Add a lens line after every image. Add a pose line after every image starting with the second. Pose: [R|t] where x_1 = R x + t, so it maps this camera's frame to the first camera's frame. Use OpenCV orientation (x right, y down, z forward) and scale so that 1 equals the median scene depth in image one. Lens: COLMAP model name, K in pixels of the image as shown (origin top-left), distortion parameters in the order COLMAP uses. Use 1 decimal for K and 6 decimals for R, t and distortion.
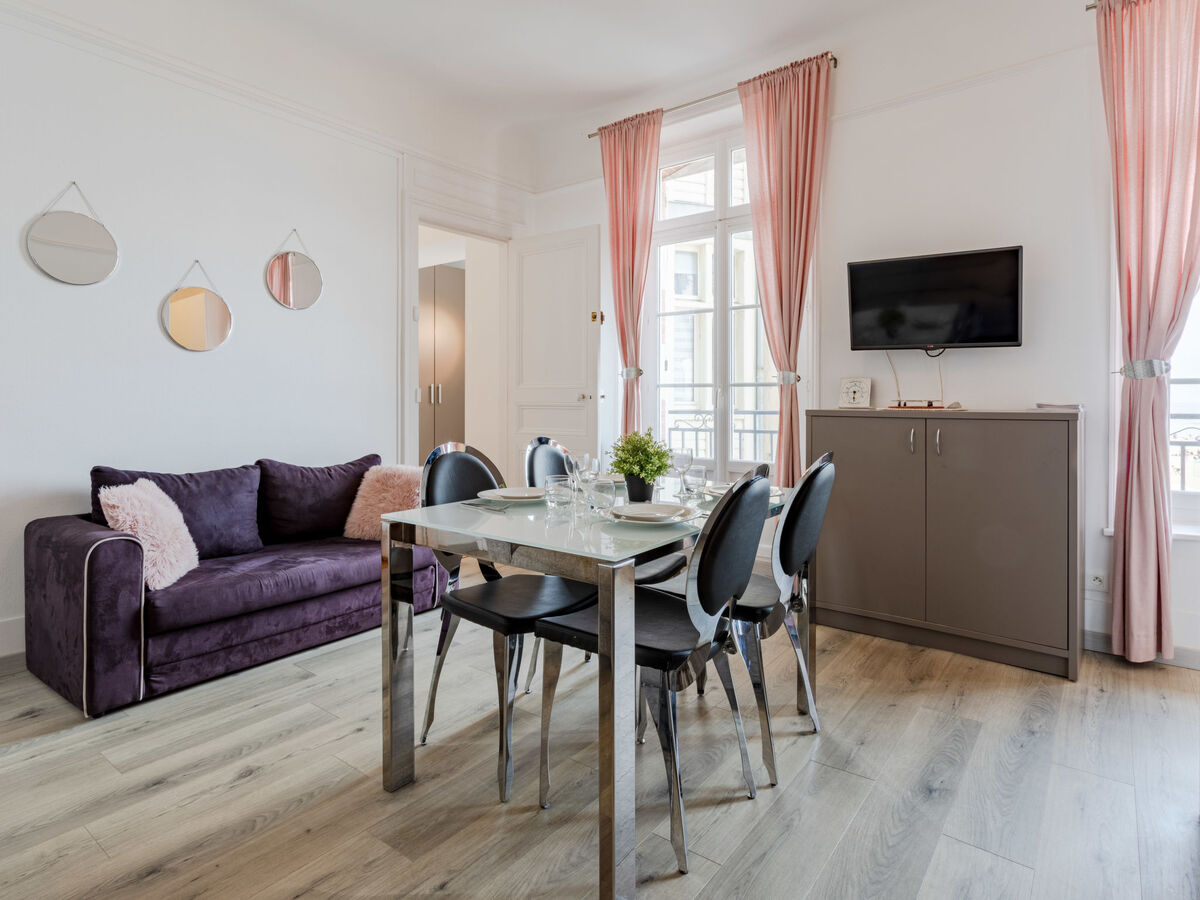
lens RADIAL K [[658.9, 0, 592.7], [0, 658.9, 465.0], [0, 0, 1]] dist [-0.001083, -0.000024]
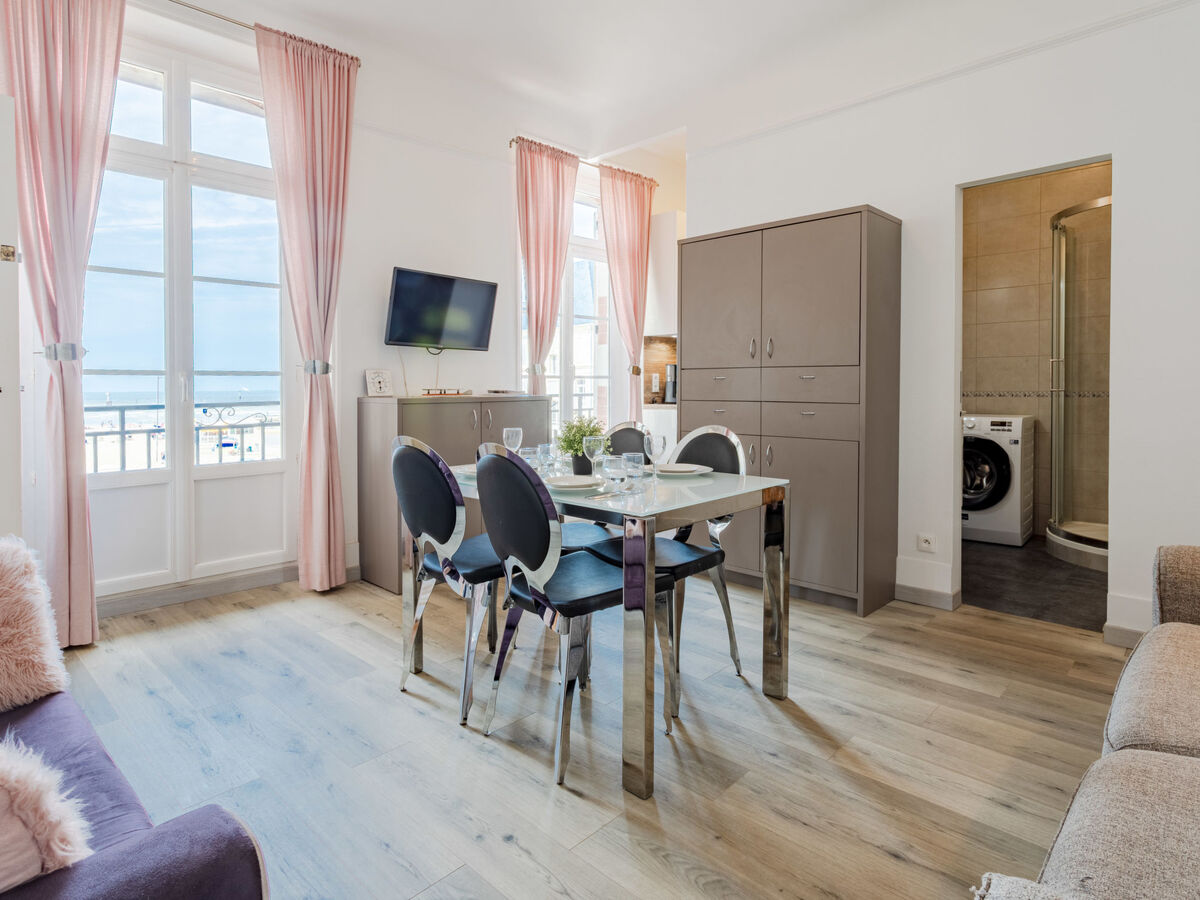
lens RADIAL K [[666.0, 0, 601.0], [0, 666.0, 479.2], [0, 0, 1]] dist [0.000993, 0.000211]
pose [[0.101919, -0.142447, 0.984541, -0.854431], [0.114161, 0.984831, 0.130672, -0.067974], [-0.988221, 0.099078, 0.116634, 0.643536]]
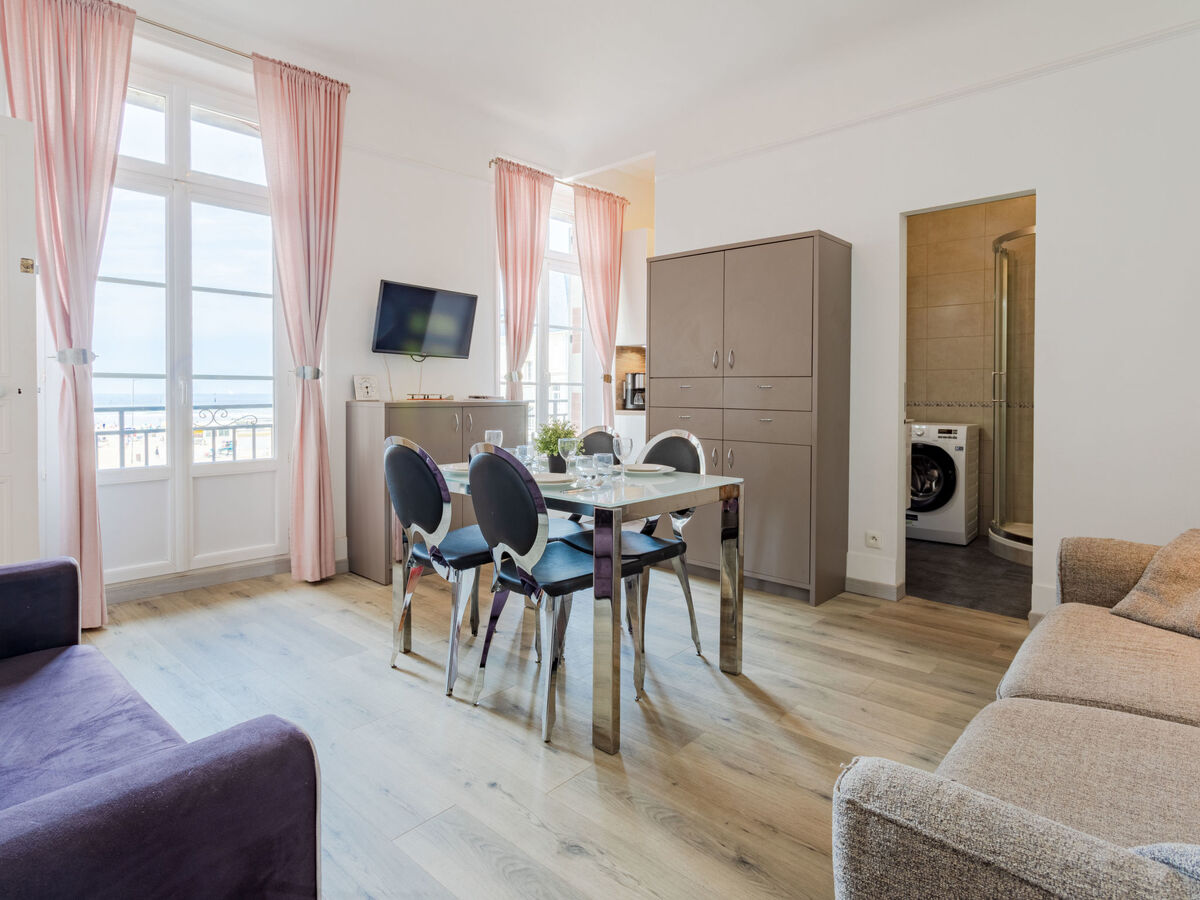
lens RADIAL K [[647.4, 0, 618.2], [0, 647.4, 479.5], [0, 0, 1]] dist [-0.003177, -0.000166]
pose [[0.036844, -0.136680, 0.989930, -0.934607], [0.104220, 0.985726, 0.132221, -0.067877], [-0.993872, 0.098299, 0.050563, 0.633565]]
